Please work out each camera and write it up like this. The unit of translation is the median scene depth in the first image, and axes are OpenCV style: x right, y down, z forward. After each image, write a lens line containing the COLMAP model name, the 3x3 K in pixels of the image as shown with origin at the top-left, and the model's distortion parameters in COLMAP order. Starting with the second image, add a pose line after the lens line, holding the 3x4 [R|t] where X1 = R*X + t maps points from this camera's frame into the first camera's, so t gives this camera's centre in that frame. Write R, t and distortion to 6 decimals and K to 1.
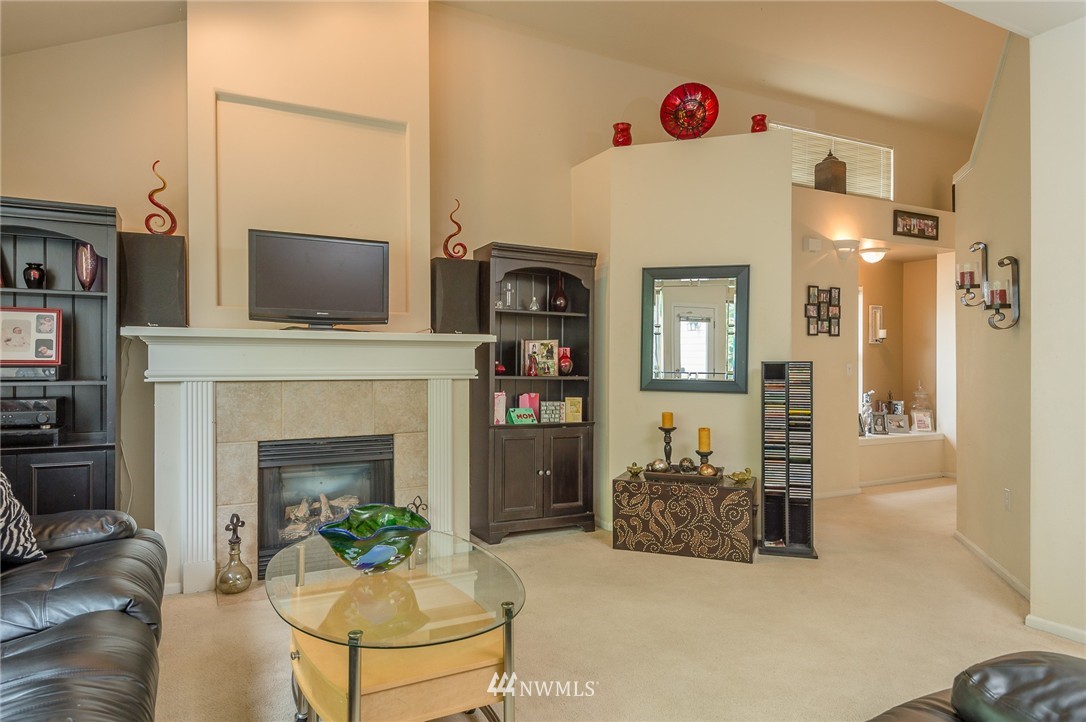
lens RADIAL K [[655.2, 0, 544.3], [0, 655.2, 363.1], [0, 0, 1]] dist [0.014454, -0.003259]
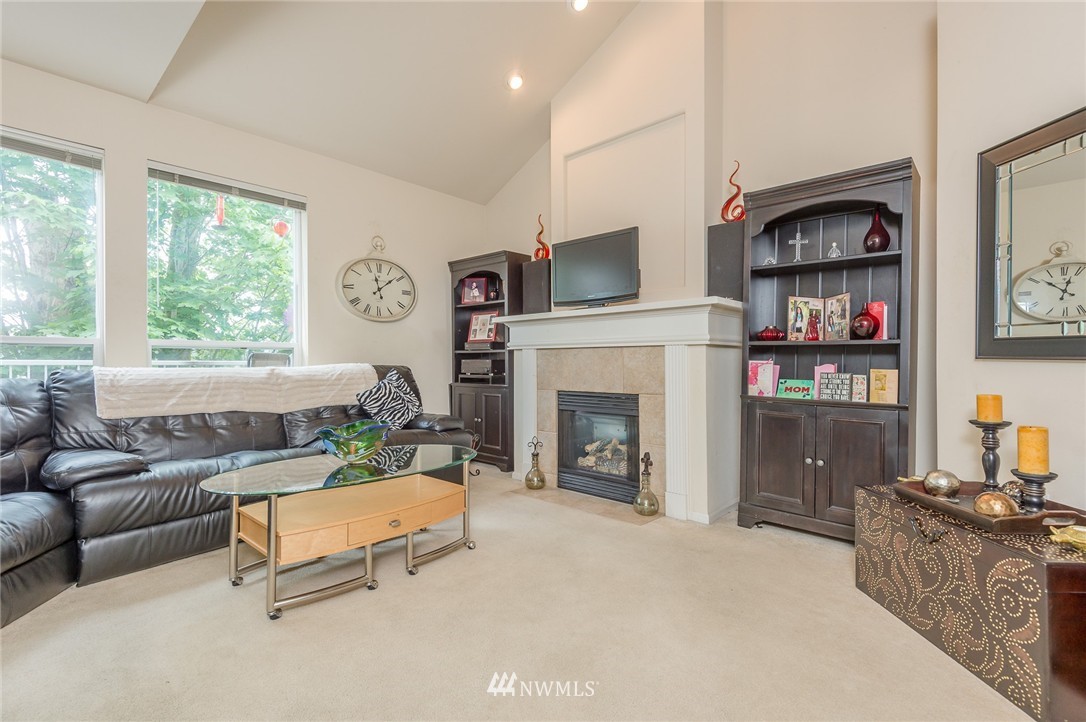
lens RADIAL K [[491.4, 0, 534.3], [0, 491.4, 361.6], [0, 0, 1]] dist [0.000028, -0.001917]
pose [[0.323679, -0.003322, -0.946161, 0.492060], [0.001551, 0.999994, -0.002980, 0.051314], [0.946166, -0.000503, 0.323682, 0.530160]]
